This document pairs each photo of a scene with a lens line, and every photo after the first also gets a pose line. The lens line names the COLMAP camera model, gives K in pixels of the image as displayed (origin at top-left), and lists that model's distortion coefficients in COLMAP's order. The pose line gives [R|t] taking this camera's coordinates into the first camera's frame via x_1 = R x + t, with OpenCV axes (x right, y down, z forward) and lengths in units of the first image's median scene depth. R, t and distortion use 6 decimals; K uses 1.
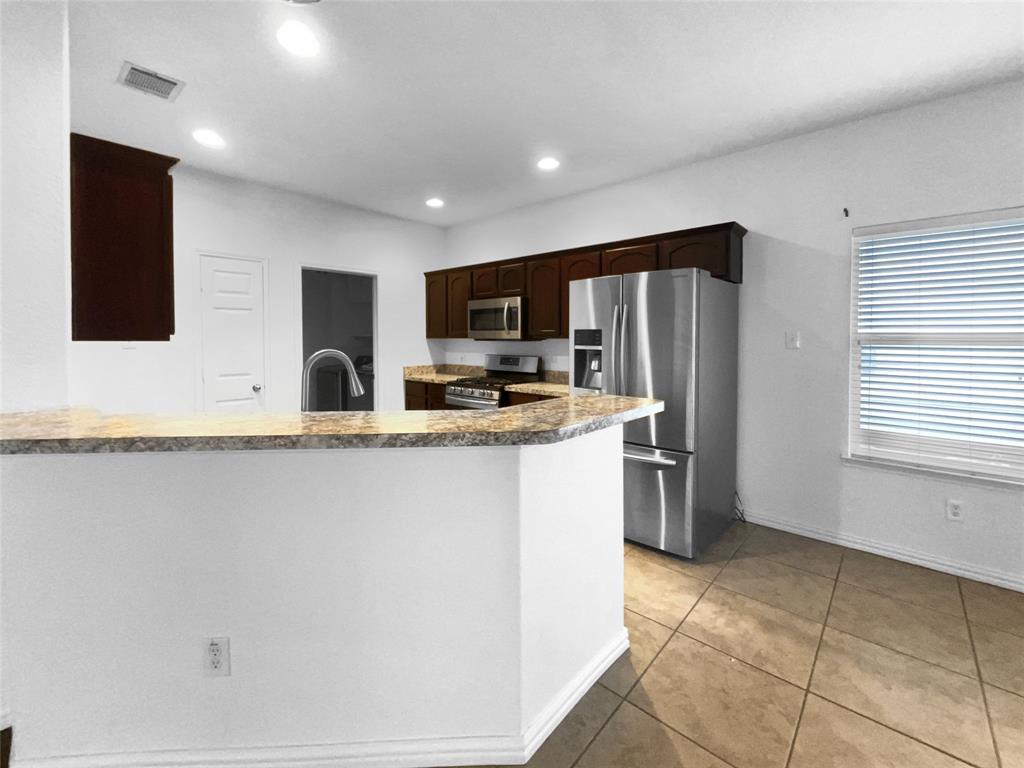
lens RADIAL K [[434.1, 0, 514.6], [0, 434.1, 348.3], [0, 0, 1]] dist [0.001084, 0.000096]
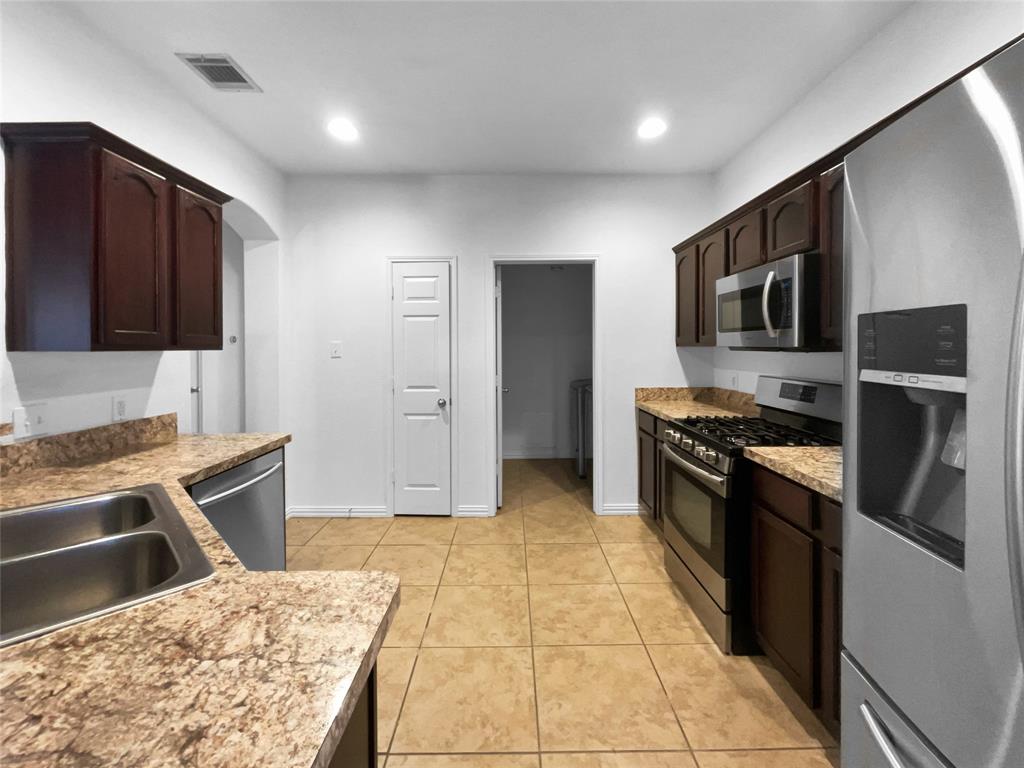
lens RADIAL K [[434.1, 0, 514.6], [0, 434.1, 348.3], [0, 0, 1]] dist [0.001084, 0.000096]
pose [[0.671749, -0.000424, -0.740778, 0.150725], [-0.013374, 0.999830, -0.012700, -0.010818], [0.740658, 0.018439, 0.671629, 0.468274]]
